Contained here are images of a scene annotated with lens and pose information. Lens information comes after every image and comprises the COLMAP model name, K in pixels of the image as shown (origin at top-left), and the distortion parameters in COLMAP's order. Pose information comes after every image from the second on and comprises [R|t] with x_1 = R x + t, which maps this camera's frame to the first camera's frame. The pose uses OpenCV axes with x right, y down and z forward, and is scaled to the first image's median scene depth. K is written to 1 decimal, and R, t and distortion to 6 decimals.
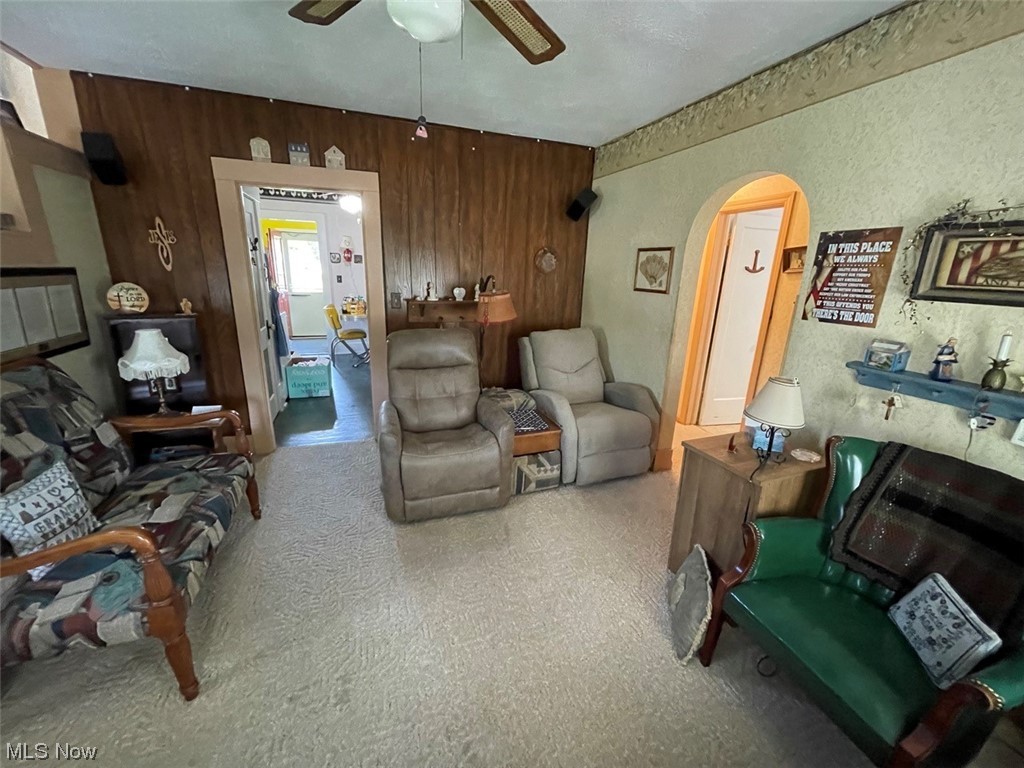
lens RADIAL K [[416.4, 0, 510.7], [0, 416.4, 389.1], [0, 0, 1]] dist [-0.000571, -0.000159]
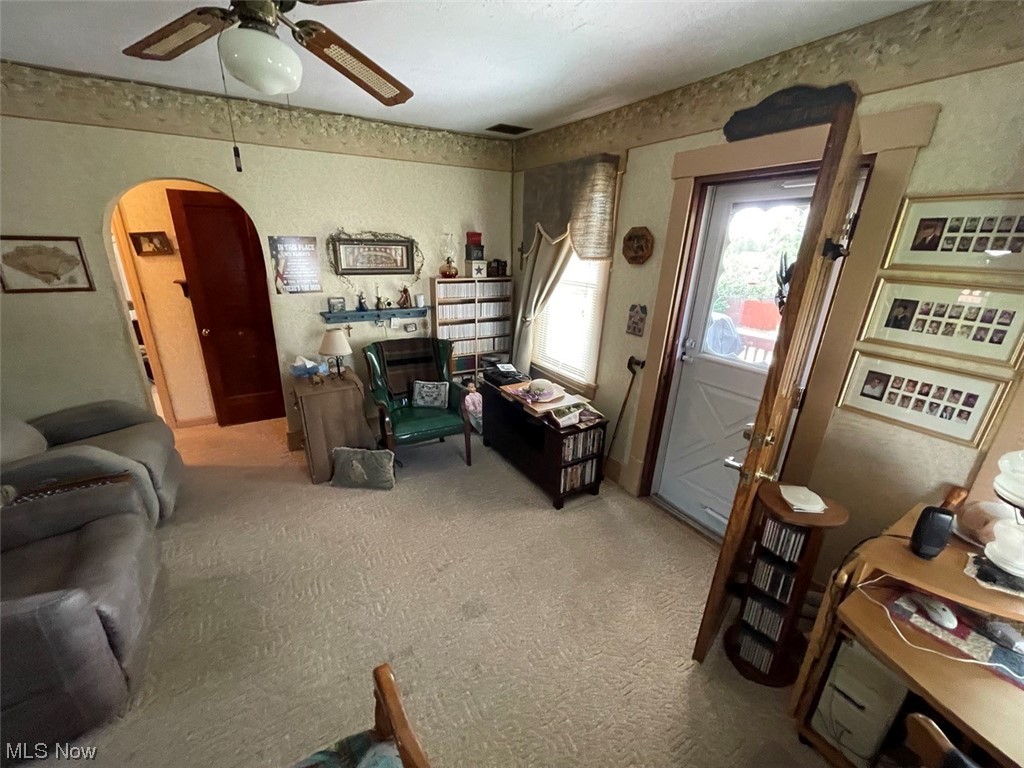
lens RADIAL K [[416.4, 0, 511.0], [0, 416.4, 387.6], [0, 0, 1]] dist [-0.000571, -0.000159]
pose [[-0.187117, -0.357511, 0.914972, -1.032498], [0.244448, 0.885178, 0.395861, -0.280974], [-0.951437, 0.297735, -0.078239, 0.456590]]
